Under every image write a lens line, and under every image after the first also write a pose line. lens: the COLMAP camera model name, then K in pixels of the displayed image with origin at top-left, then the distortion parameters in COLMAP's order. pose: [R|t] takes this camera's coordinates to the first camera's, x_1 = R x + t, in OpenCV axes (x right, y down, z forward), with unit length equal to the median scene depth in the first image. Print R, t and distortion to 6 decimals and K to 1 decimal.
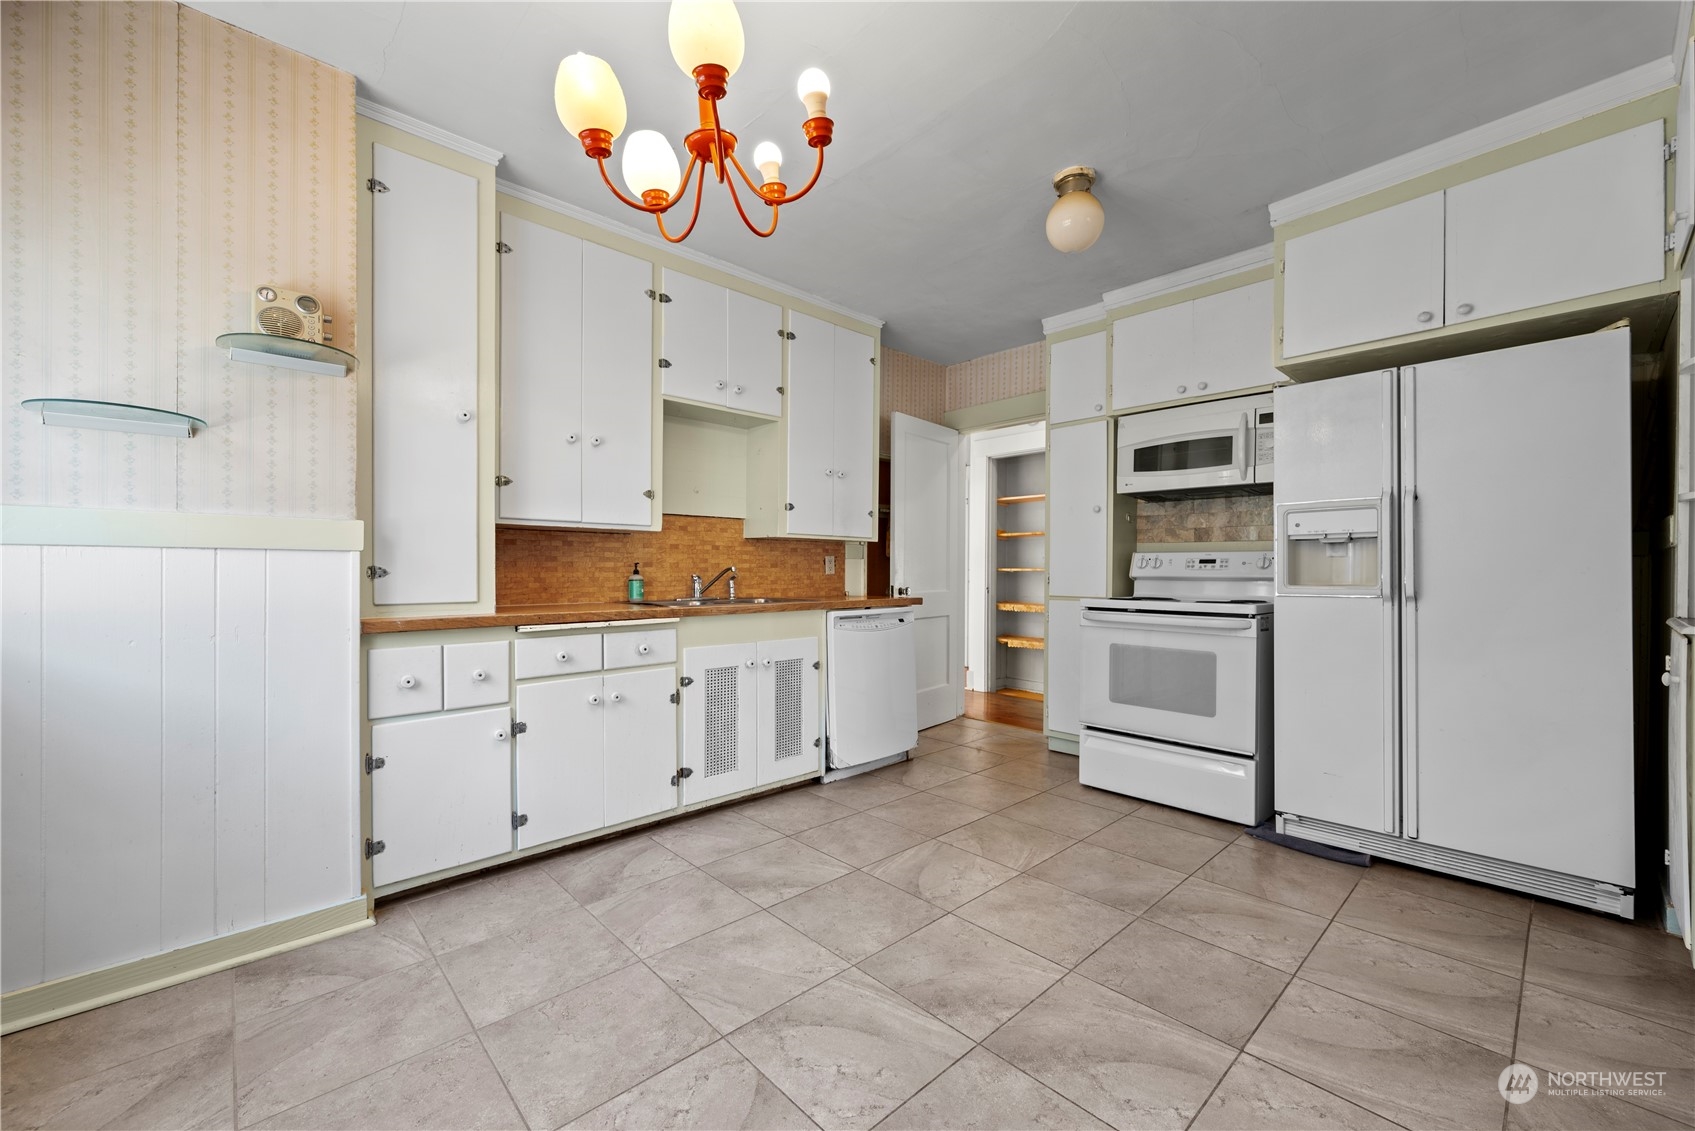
lens RADIAL K [[675.4, 0, 855.0], [0, 675.4, 572.7], [0, 0, 1]] dist [-0.001339, -0.000010]
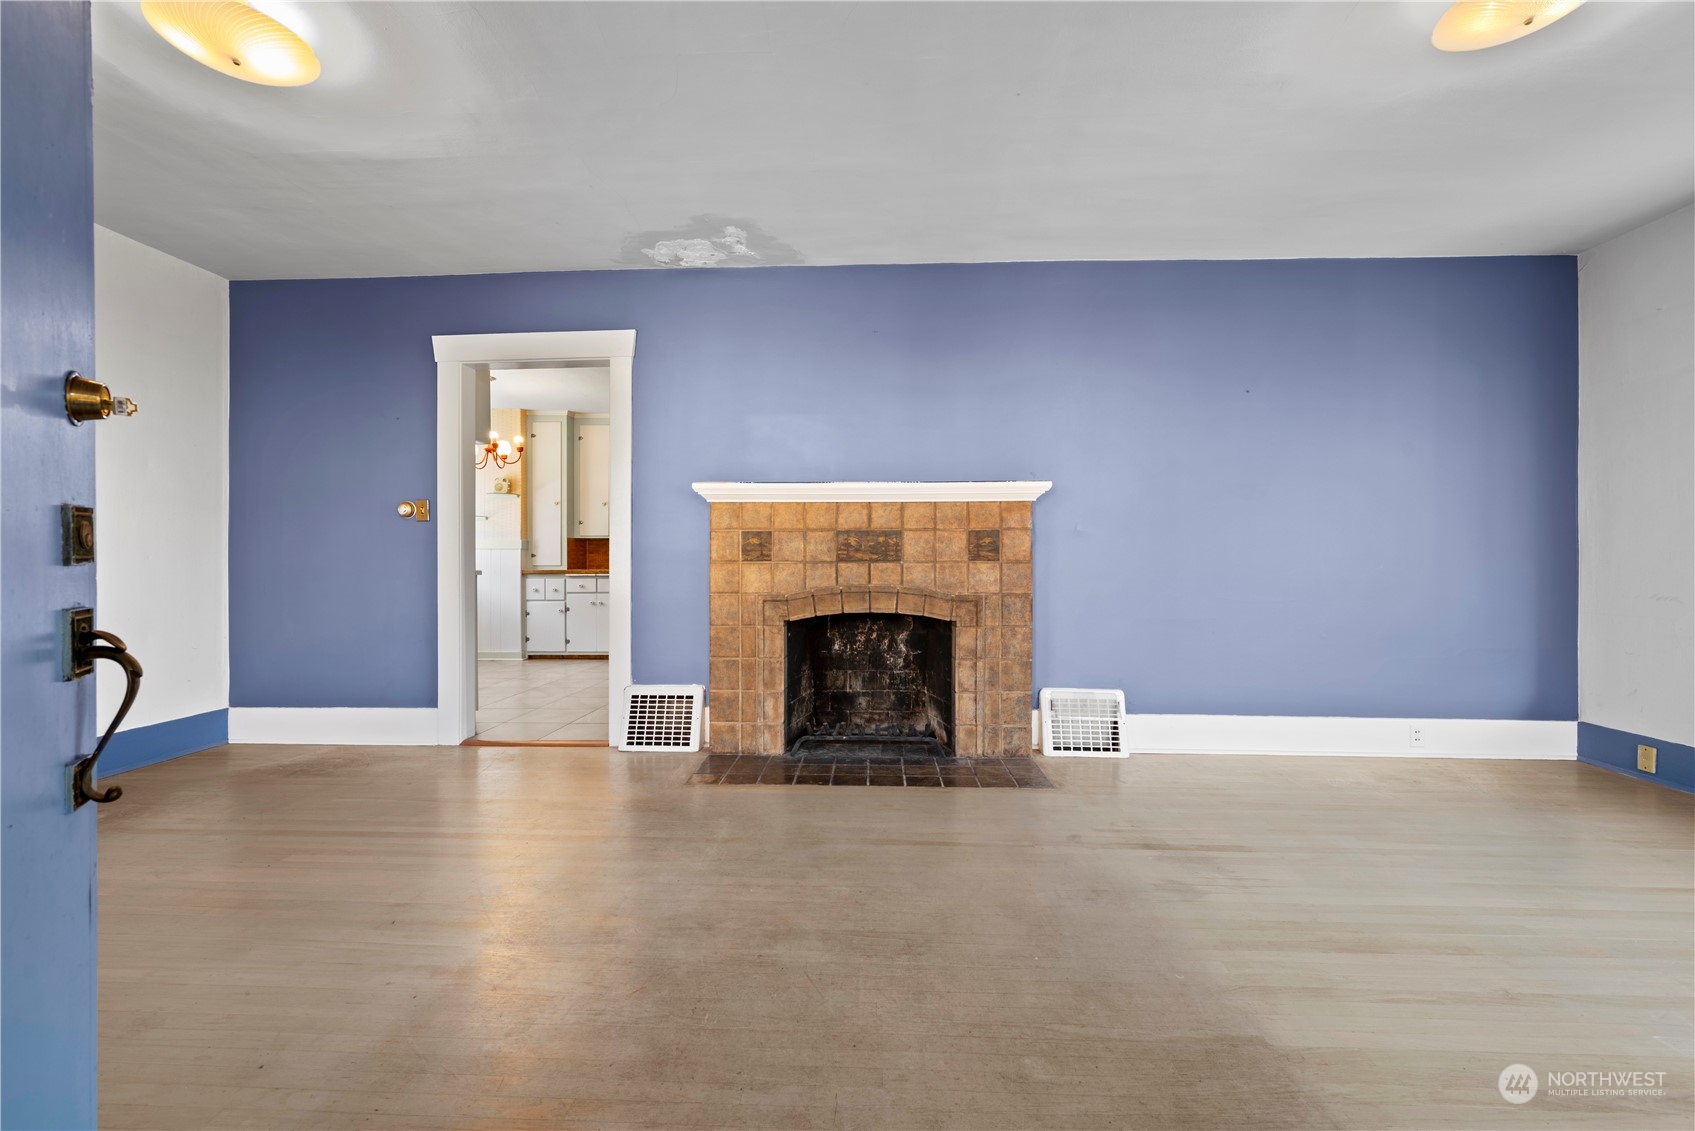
lens RADIAL K [[719.5, 0, 846.3], [0, 719.5, 560.1], [0, 0, 1]] dist [0.001322, 0.000533]
pose [[0.692008, -0.005428, -0.721870, 2.267560], [0.000198, 0.999973, -0.007329, 0.038813], [0.721890, 0.004929, 0.691990, -0.235003]]
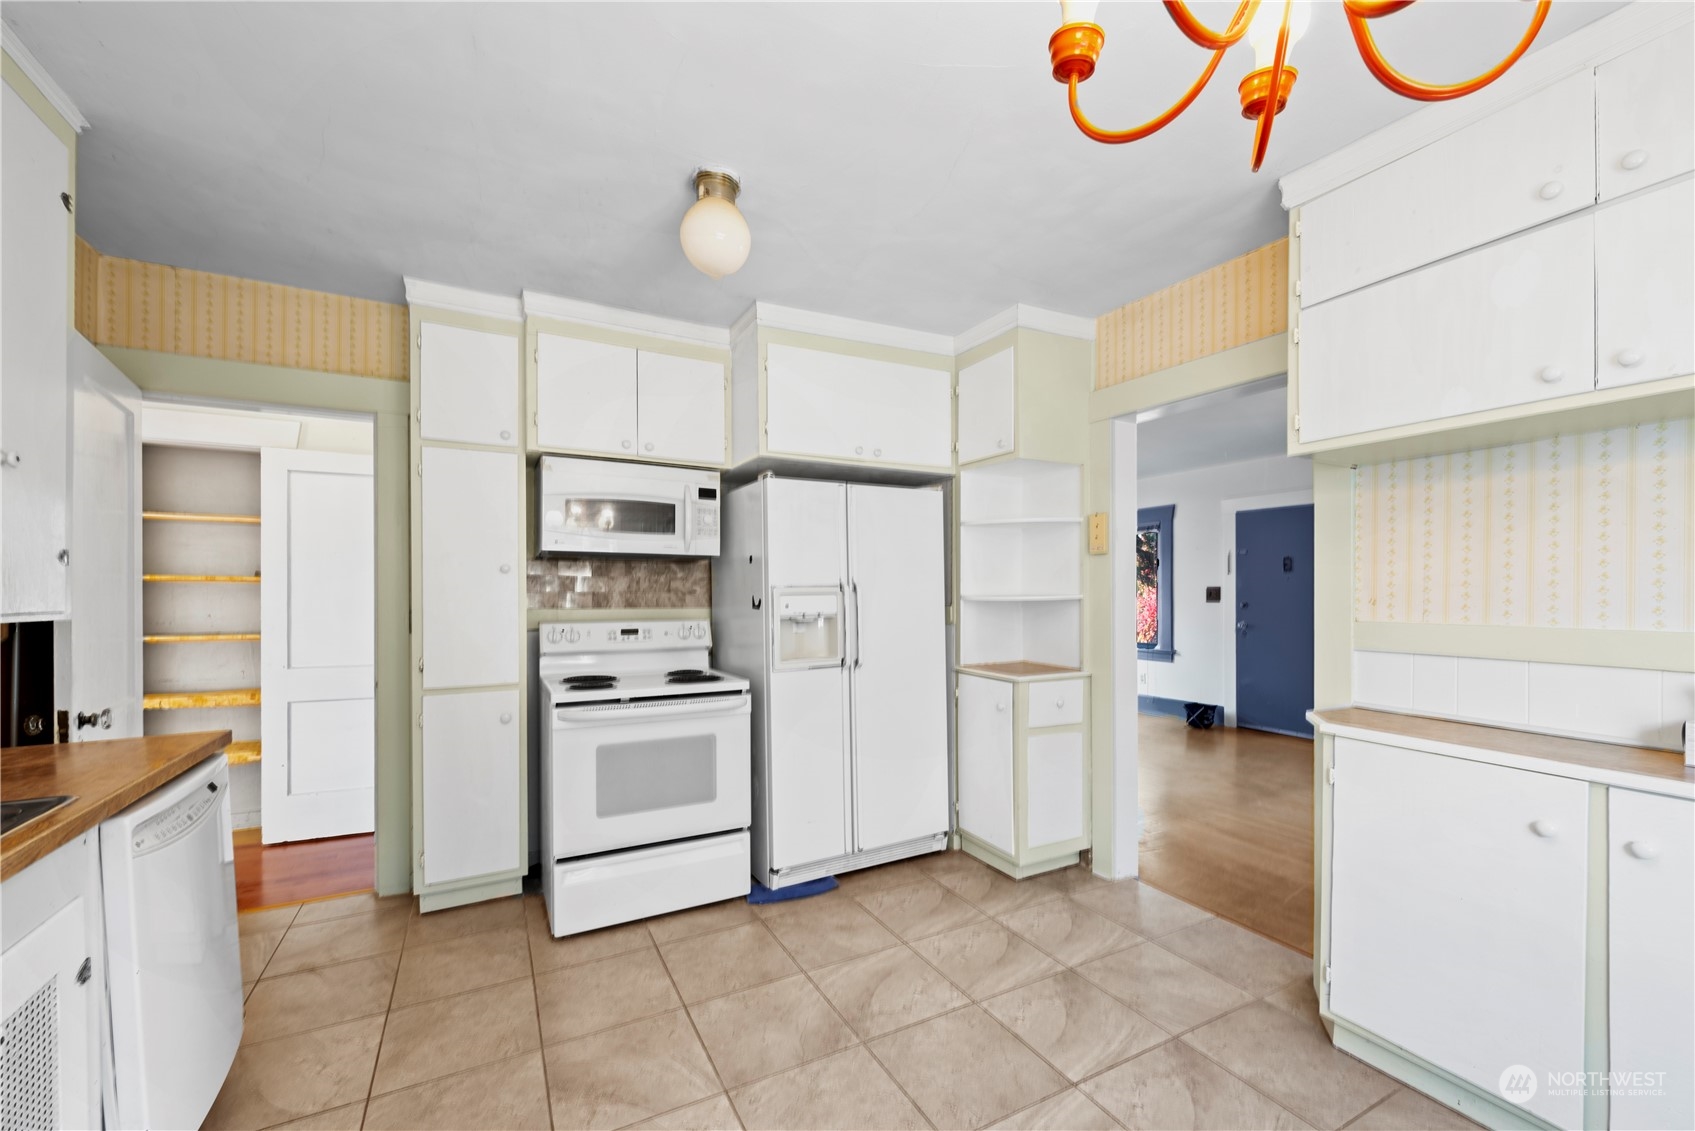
lens RADIAL K [[675.4, 0, 847.0], [0, 675.4, 594.0], [0, 0, 1]] dist [-0.001339, -0.000010]
pose [[0.262468, -0.007815, 0.964909, -0.385221], [0.004746, 0.999966, 0.006808, -0.096317], [-0.964929, 0.002792, 0.262496, 0.609793]]
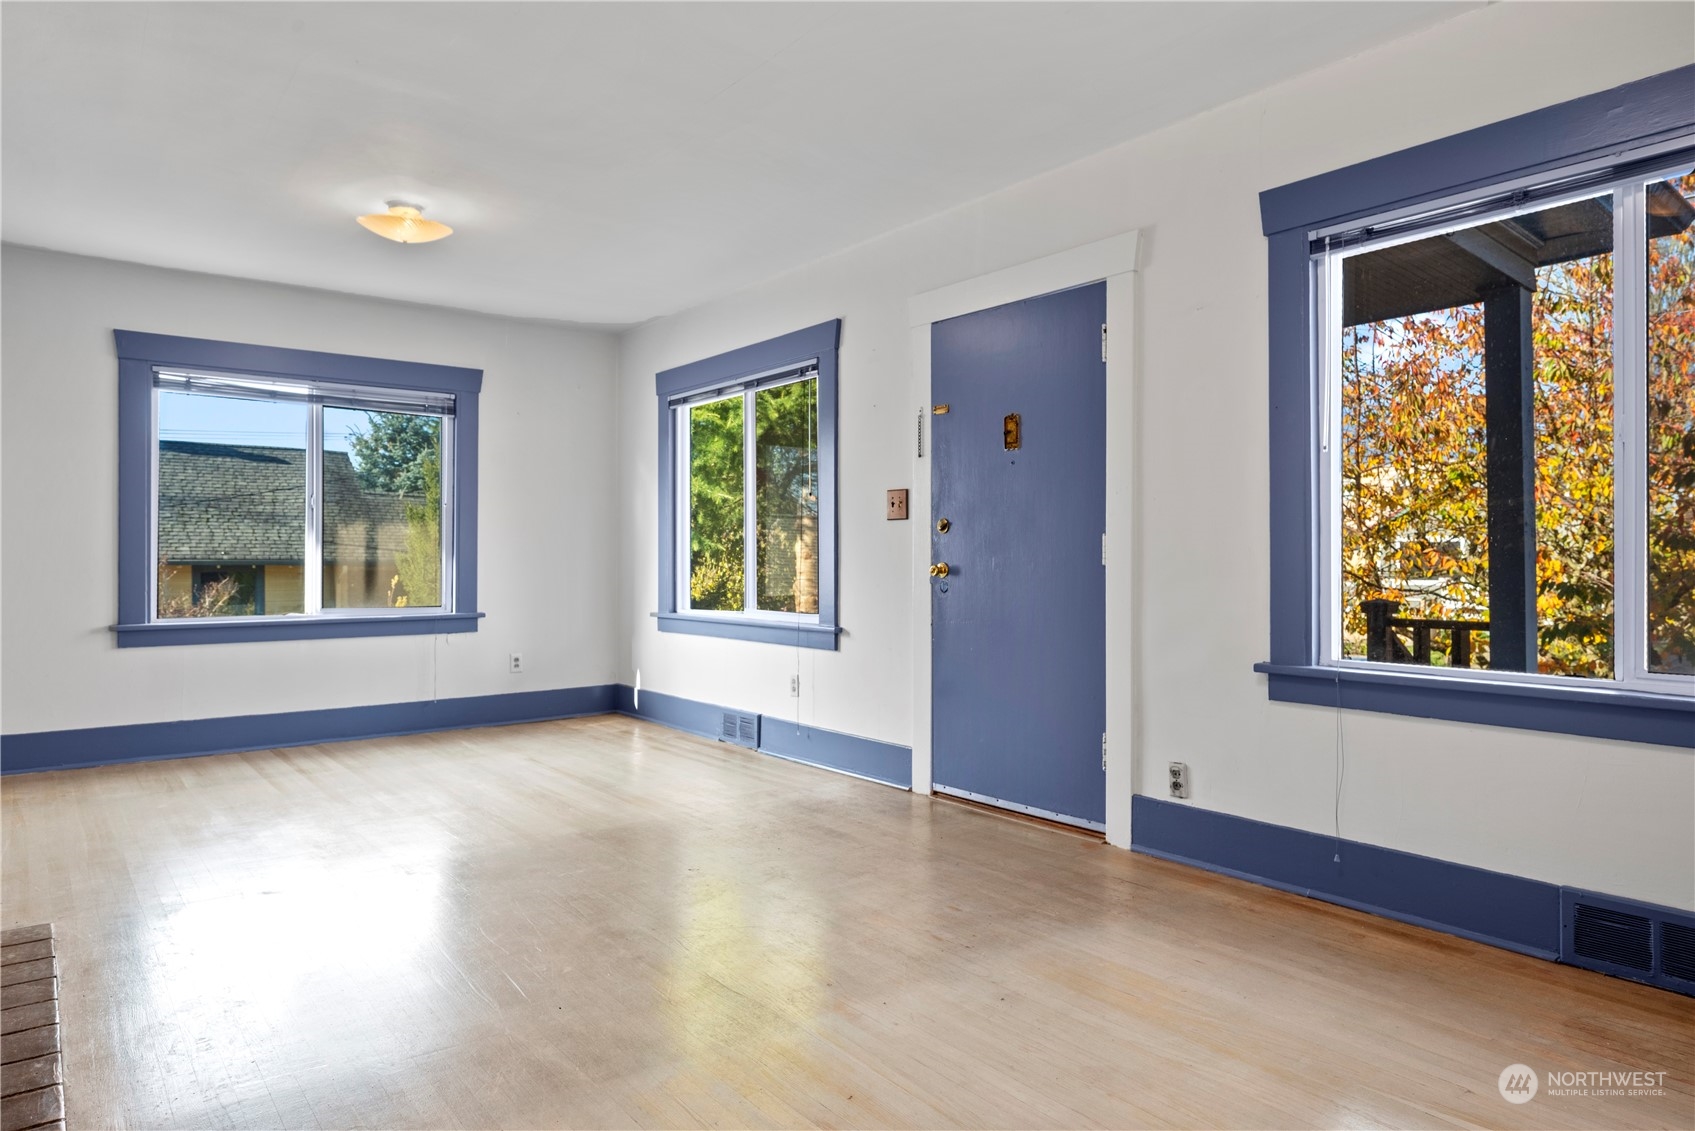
lens RADIAL K [[1021.1, 0, 849.3], [0, 1021.1, 566.4], [0, 0, 1]] dist [-0.005103, -0.001035]
pose [[0.082741, -0.012133, 0.996497, 0.646353], [0.004156, 0.999921, 0.011830, 0.013996], [-0.996562, 0.003162, 0.082785, -0.111953]]
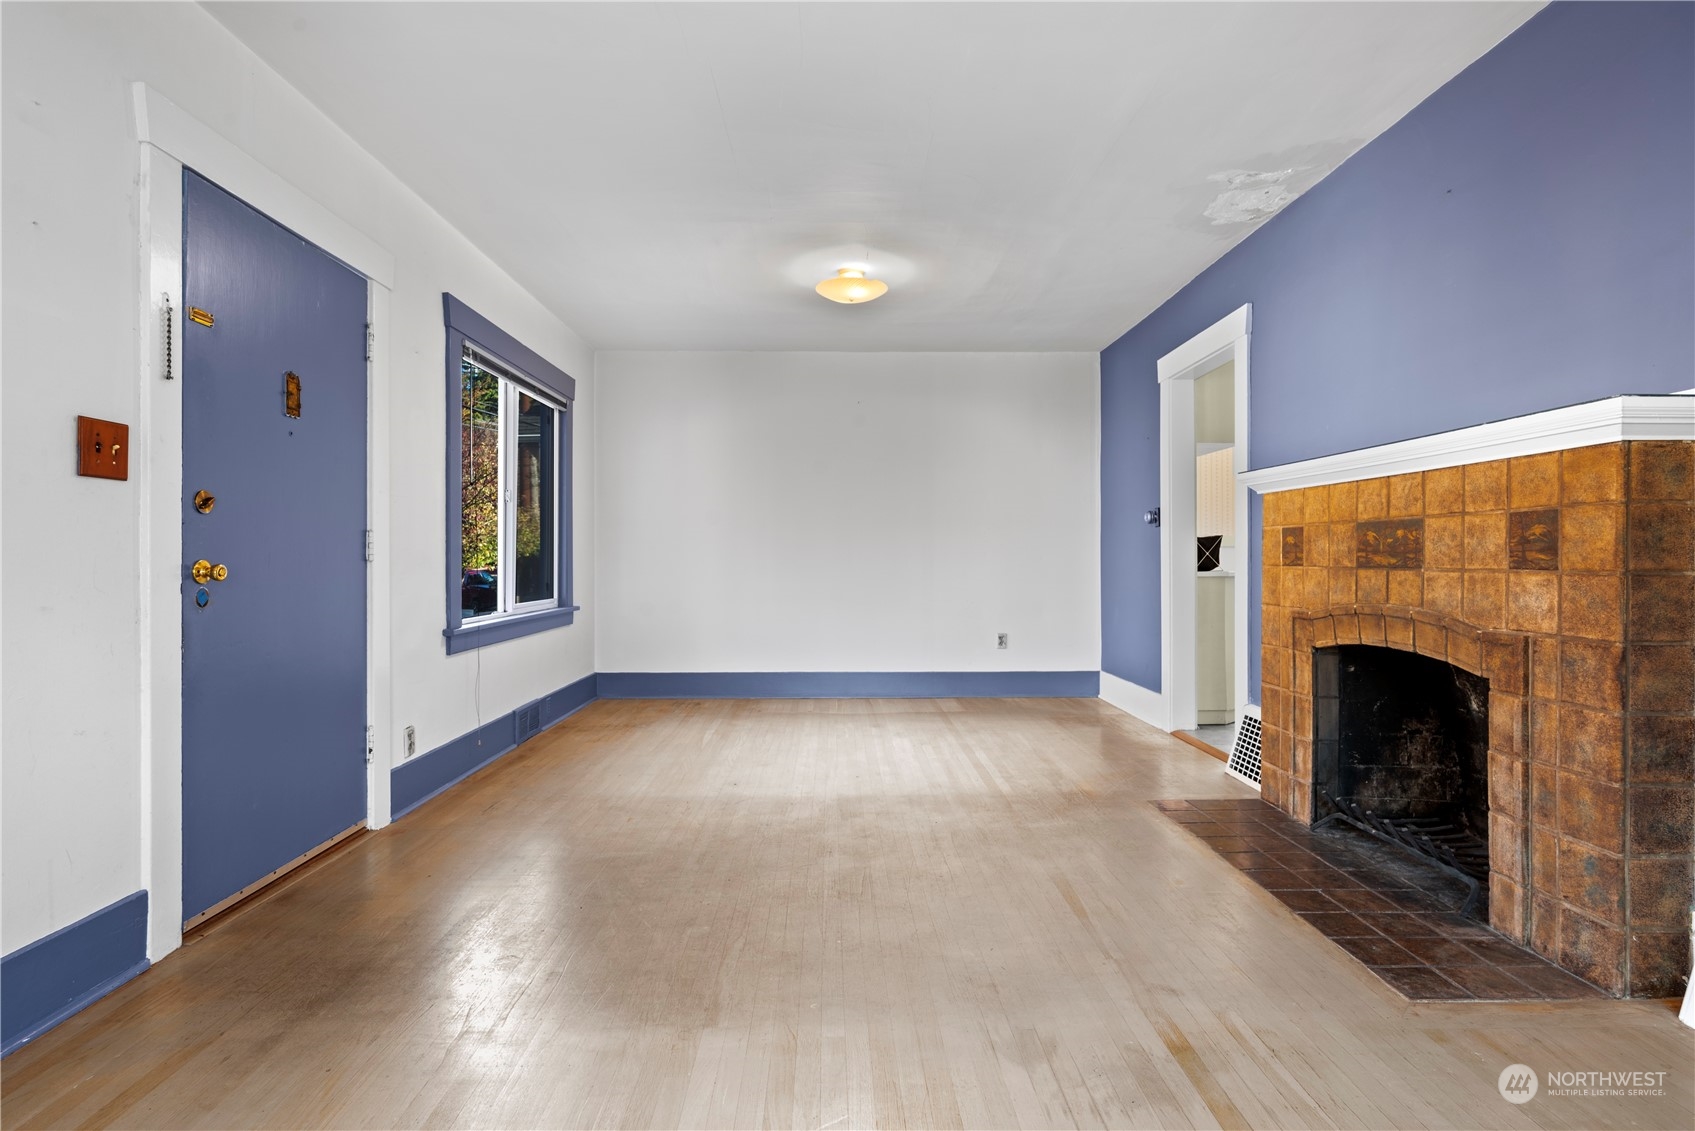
lens RADIAL K [[855.2, 0, 843.9], [0, 855.2, 553.3], [0, 0, 1]] dist [0.000843, 0.000115]
pose [[-0.677936, -0.007780, -0.735080, 2.537010], [-0.005885, 0.999969, -0.005156, 0.022354], [0.735097, 0.000830, -0.677961, 0.970674]]
